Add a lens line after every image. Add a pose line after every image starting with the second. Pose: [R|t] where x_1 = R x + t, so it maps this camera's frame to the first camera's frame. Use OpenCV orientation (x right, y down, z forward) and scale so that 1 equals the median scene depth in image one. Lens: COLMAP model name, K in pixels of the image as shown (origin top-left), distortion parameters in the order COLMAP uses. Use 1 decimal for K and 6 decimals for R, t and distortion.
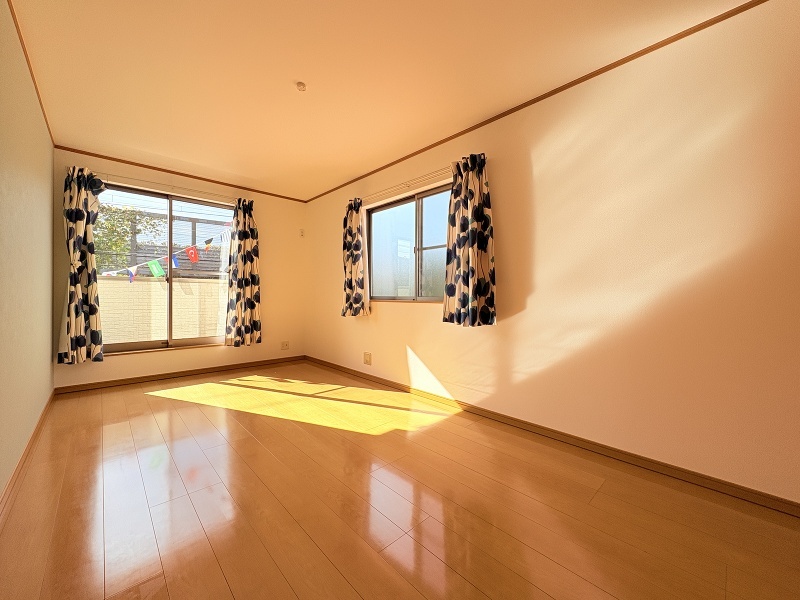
lens RADIAL K [[323.3, 0, 396.2], [0, 323.3, 301.6], [0, 0, 1]] dist [0.012518, 0.000130]
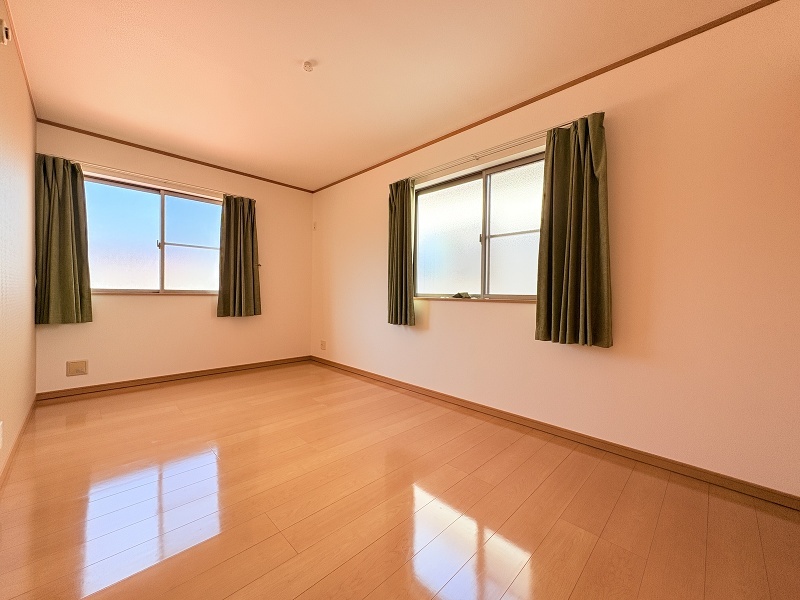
lens RADIAL K [[317.5, 0, 399.4], [0, 317.5, 297.5], [0, 0, 1]] dist [0.000951, 0.000001]
pose [[0.999223, 0.003934, 0.039220, -0.157893], [-0.003931, 0.999992, -0.000139, -0.004477], [-0.039220, -0.000015, 0.999231, 0.171454]]
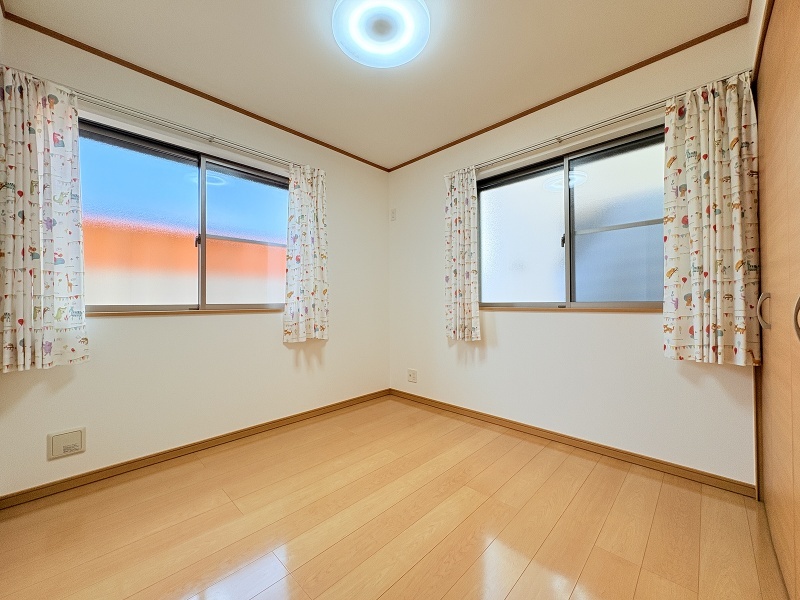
lens RADIAL K [[313.2, 0, 405.1], [0, 313.2, 305.0], [0, 0, 1]] dist [-0.000016, -0.000101]
pose [[0.997654, -0.012265, 0.067350, -0.291410], [0.012922, 0.999873, -0.009331, -0.007958], [-0.067227, 0.010180, 0.997686, 0.315824]]
